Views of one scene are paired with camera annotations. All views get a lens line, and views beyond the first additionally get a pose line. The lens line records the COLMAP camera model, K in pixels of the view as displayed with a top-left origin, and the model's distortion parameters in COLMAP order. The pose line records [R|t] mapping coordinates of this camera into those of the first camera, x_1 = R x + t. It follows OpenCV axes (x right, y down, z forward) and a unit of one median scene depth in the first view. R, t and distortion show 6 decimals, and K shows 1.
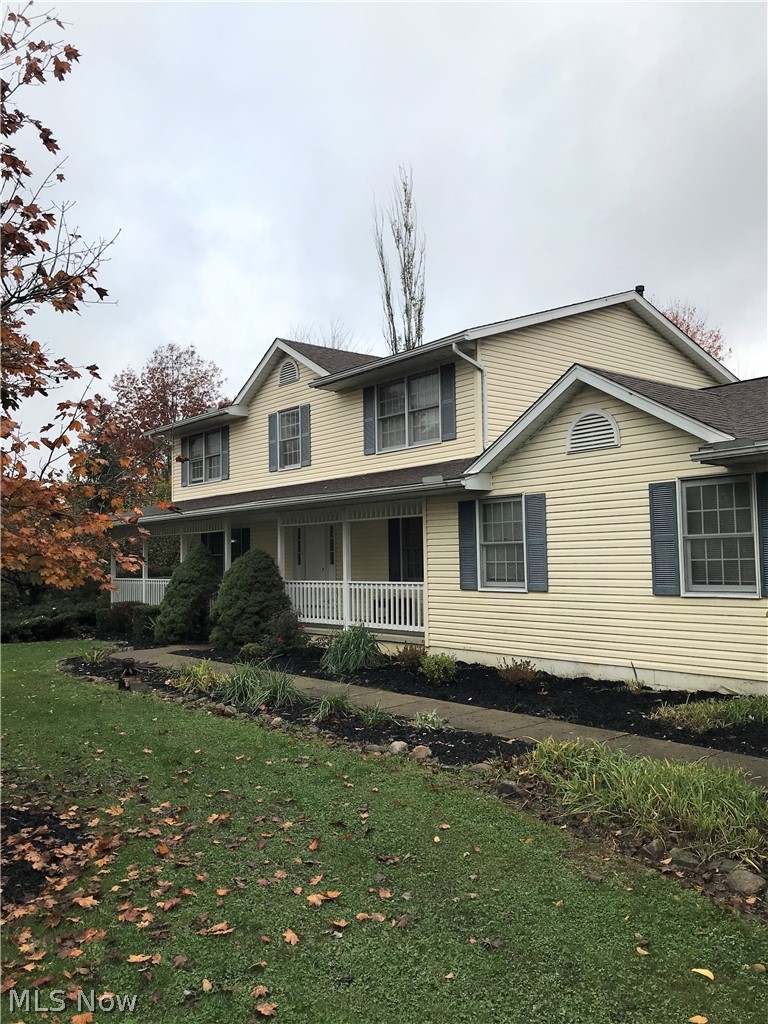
lens RADIAL K [[855.2, 0, 392.1], [0, 855.2, 509.7], [0, 0, 1]] dist [0.037993, -0.036770]
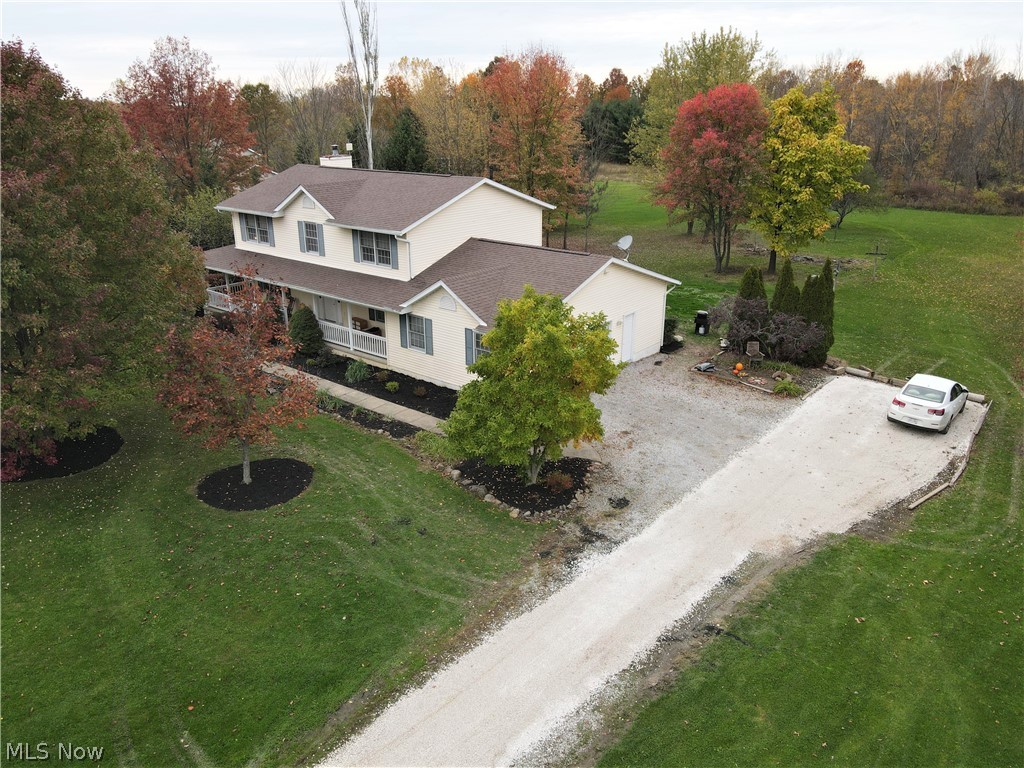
lens RADIAL K [[725.8, 0, 511.8], [0, 725.8, 388.3], [0, 0, 1]] dist [0.050590, 0.002351]
pose [[0.980103, -0.046769, 0.192902, -0.014452], [-0.031693, 0.922501, 0.384691, -0.490688], [-0.195944, -0.383150, 0.902664, -0.811745]]
